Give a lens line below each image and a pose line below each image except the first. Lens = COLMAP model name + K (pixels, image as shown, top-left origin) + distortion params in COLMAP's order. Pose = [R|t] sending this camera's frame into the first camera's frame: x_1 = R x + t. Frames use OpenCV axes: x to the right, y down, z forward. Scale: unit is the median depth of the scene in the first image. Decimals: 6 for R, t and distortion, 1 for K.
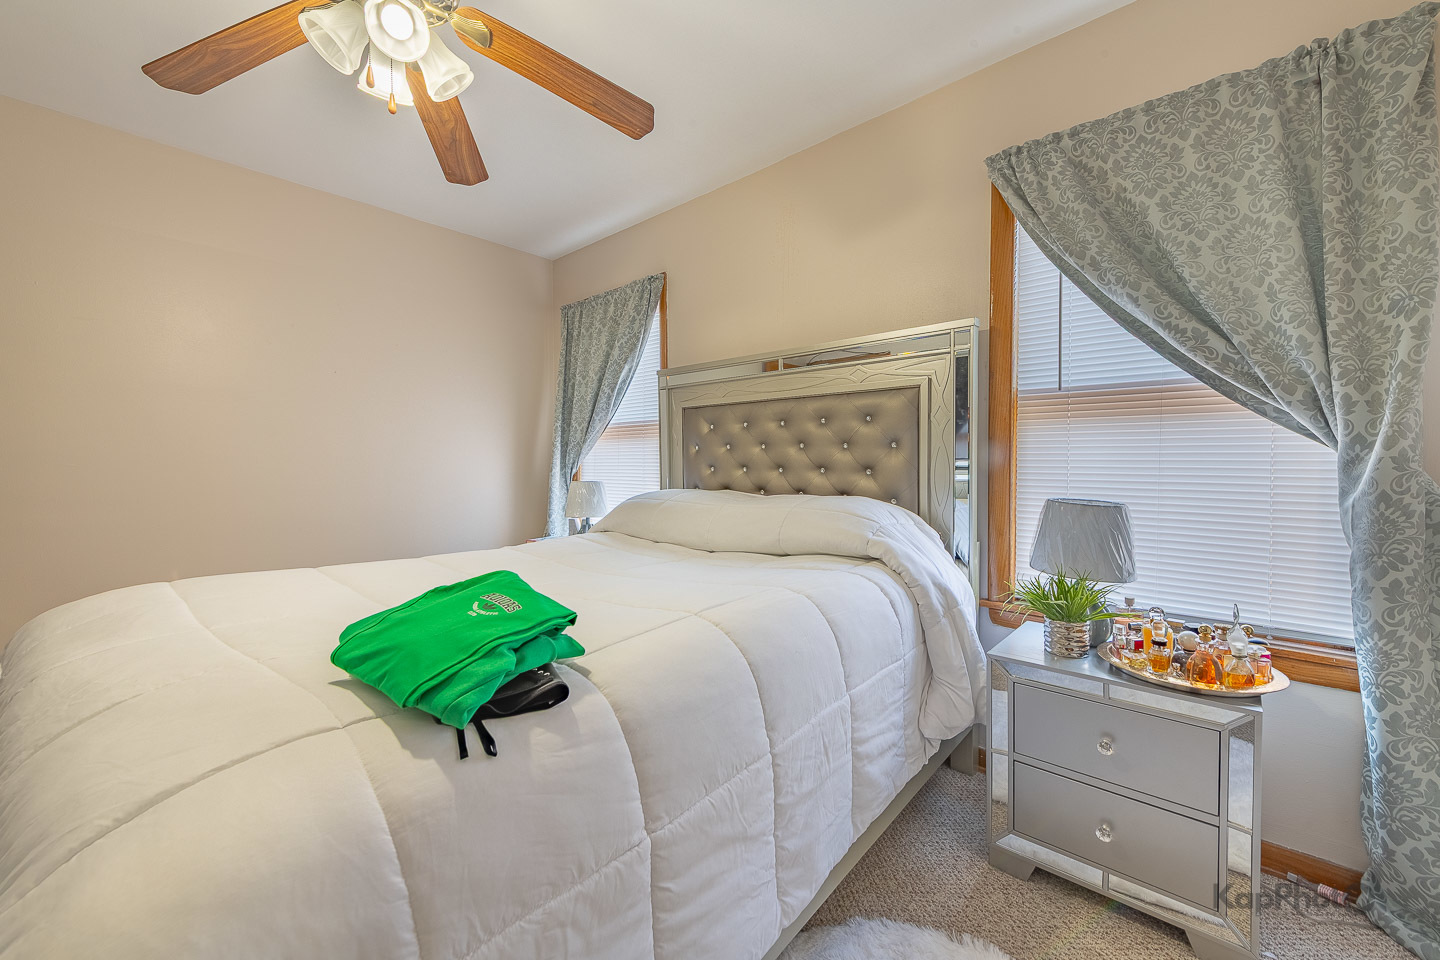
lens RADIAL K [[588.1, 0, 730.9], [0, 588.1, 476.3], [0, 0, 1]] dist [0.002157, -0.000669]
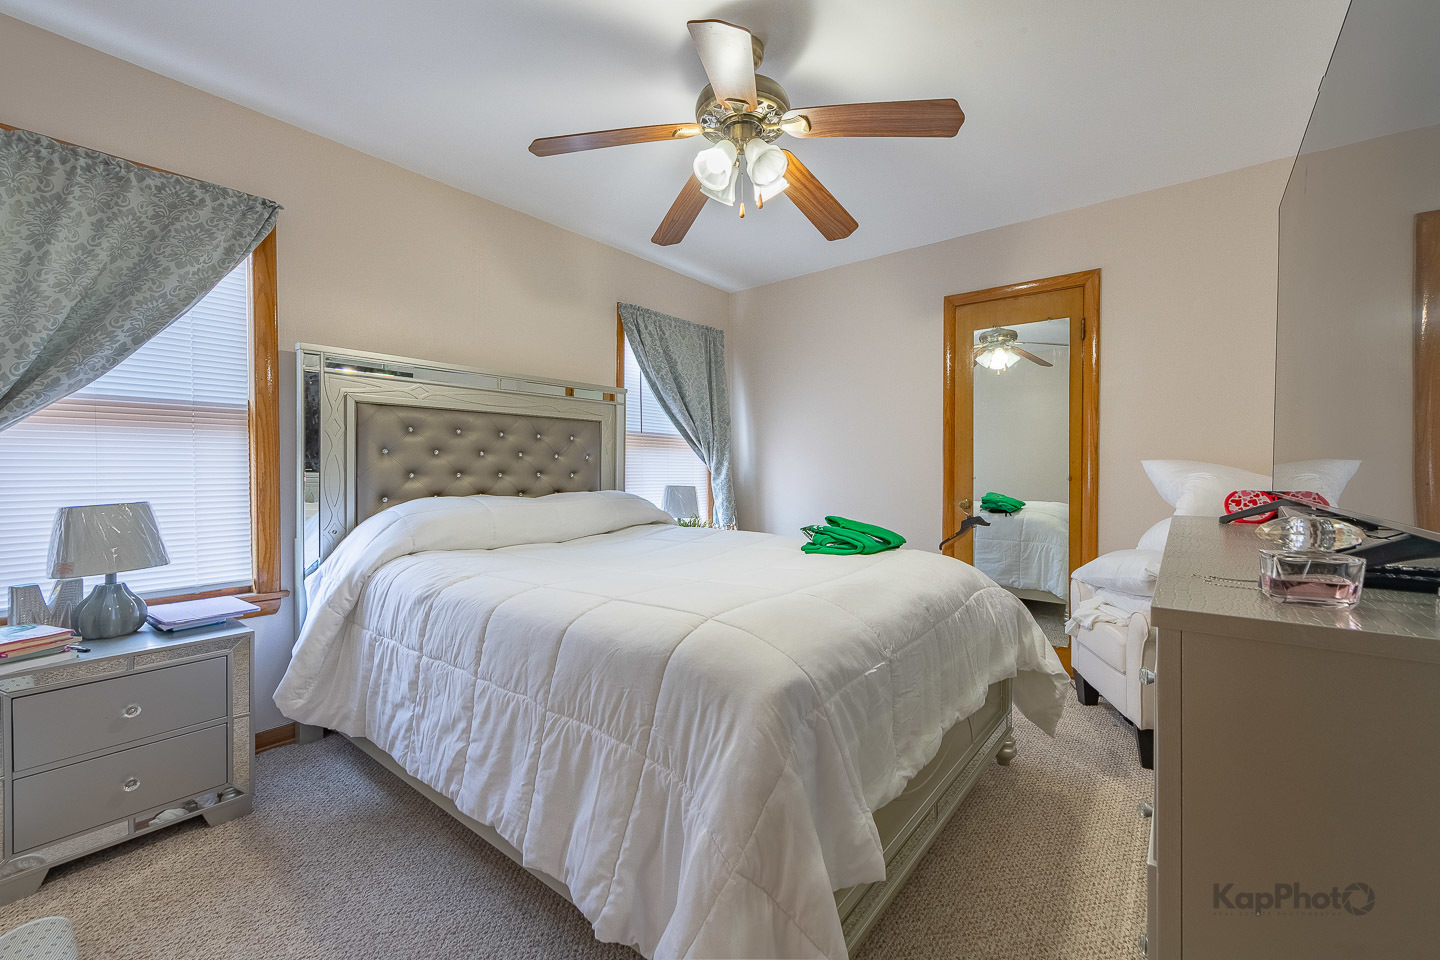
lens RADIAL K [[588.1, 0, 730.9], [0, 588.1, 476.3], [0, 0, 1]] dist [0.002157, -0.000669]
pose [[-0.075341, -0.006988, 0.997133, -1.250174], [0.025603, 0.999632, 0.008940, -0.006431], [-0.996829, 0.026203, -0.075134, 0.717931]]
